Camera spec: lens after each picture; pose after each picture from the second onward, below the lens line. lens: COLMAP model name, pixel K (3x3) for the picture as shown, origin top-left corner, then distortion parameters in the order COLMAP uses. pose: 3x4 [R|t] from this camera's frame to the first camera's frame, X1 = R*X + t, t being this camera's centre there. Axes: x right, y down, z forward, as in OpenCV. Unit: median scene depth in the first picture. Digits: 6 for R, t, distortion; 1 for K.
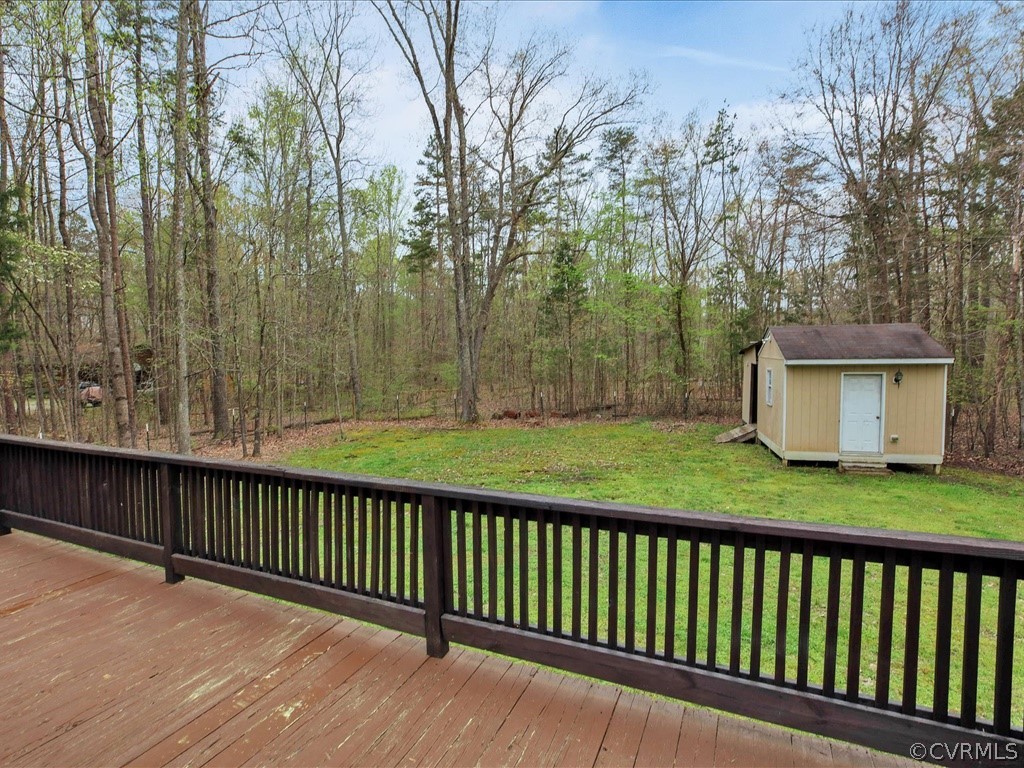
lens RADIAL K [[540.9, 0, 502.9], [0, 540.9, 384.0], [0, 0, 1]] dist [-0.031566, 0.012144]
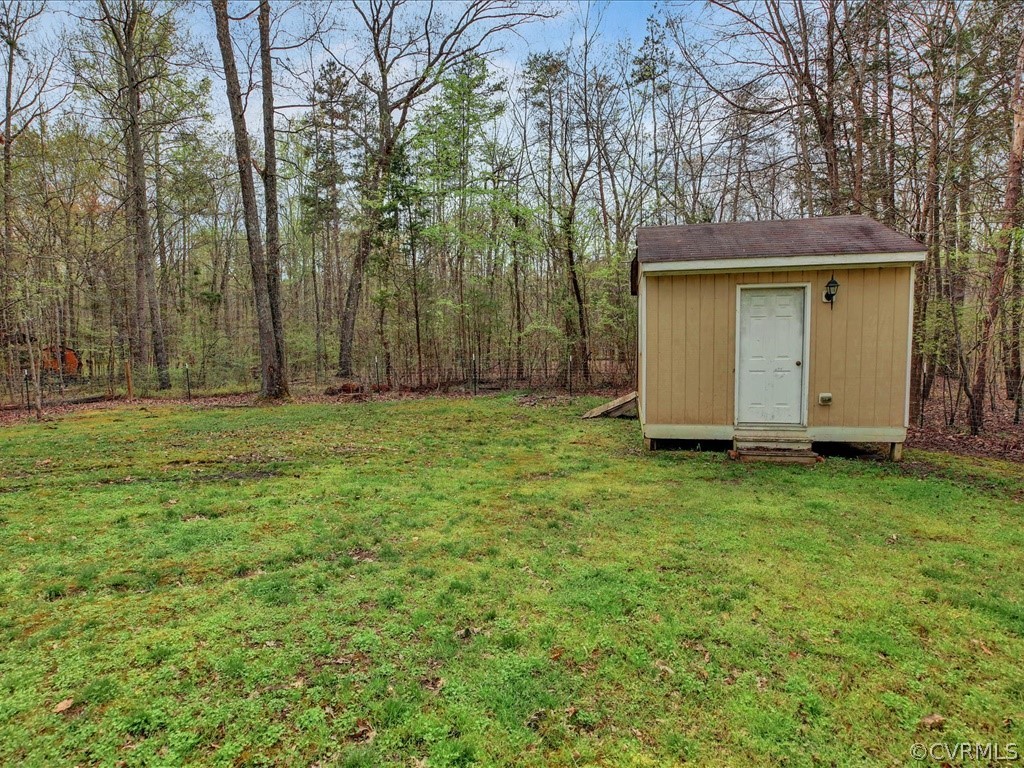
lens RADIAL K [[540.9, 0, 516.0], [0, 540.9, 391.0], [0, 0, 1]] dist [-0.031566, 0.012144]
pose [[0.998903, -0.006863, 0.046317, 0.372138], [0.005858, 0.999745, 0.021806, 0.078409], [-0.046455, -0.021510, 0.998689, 0.436734]]
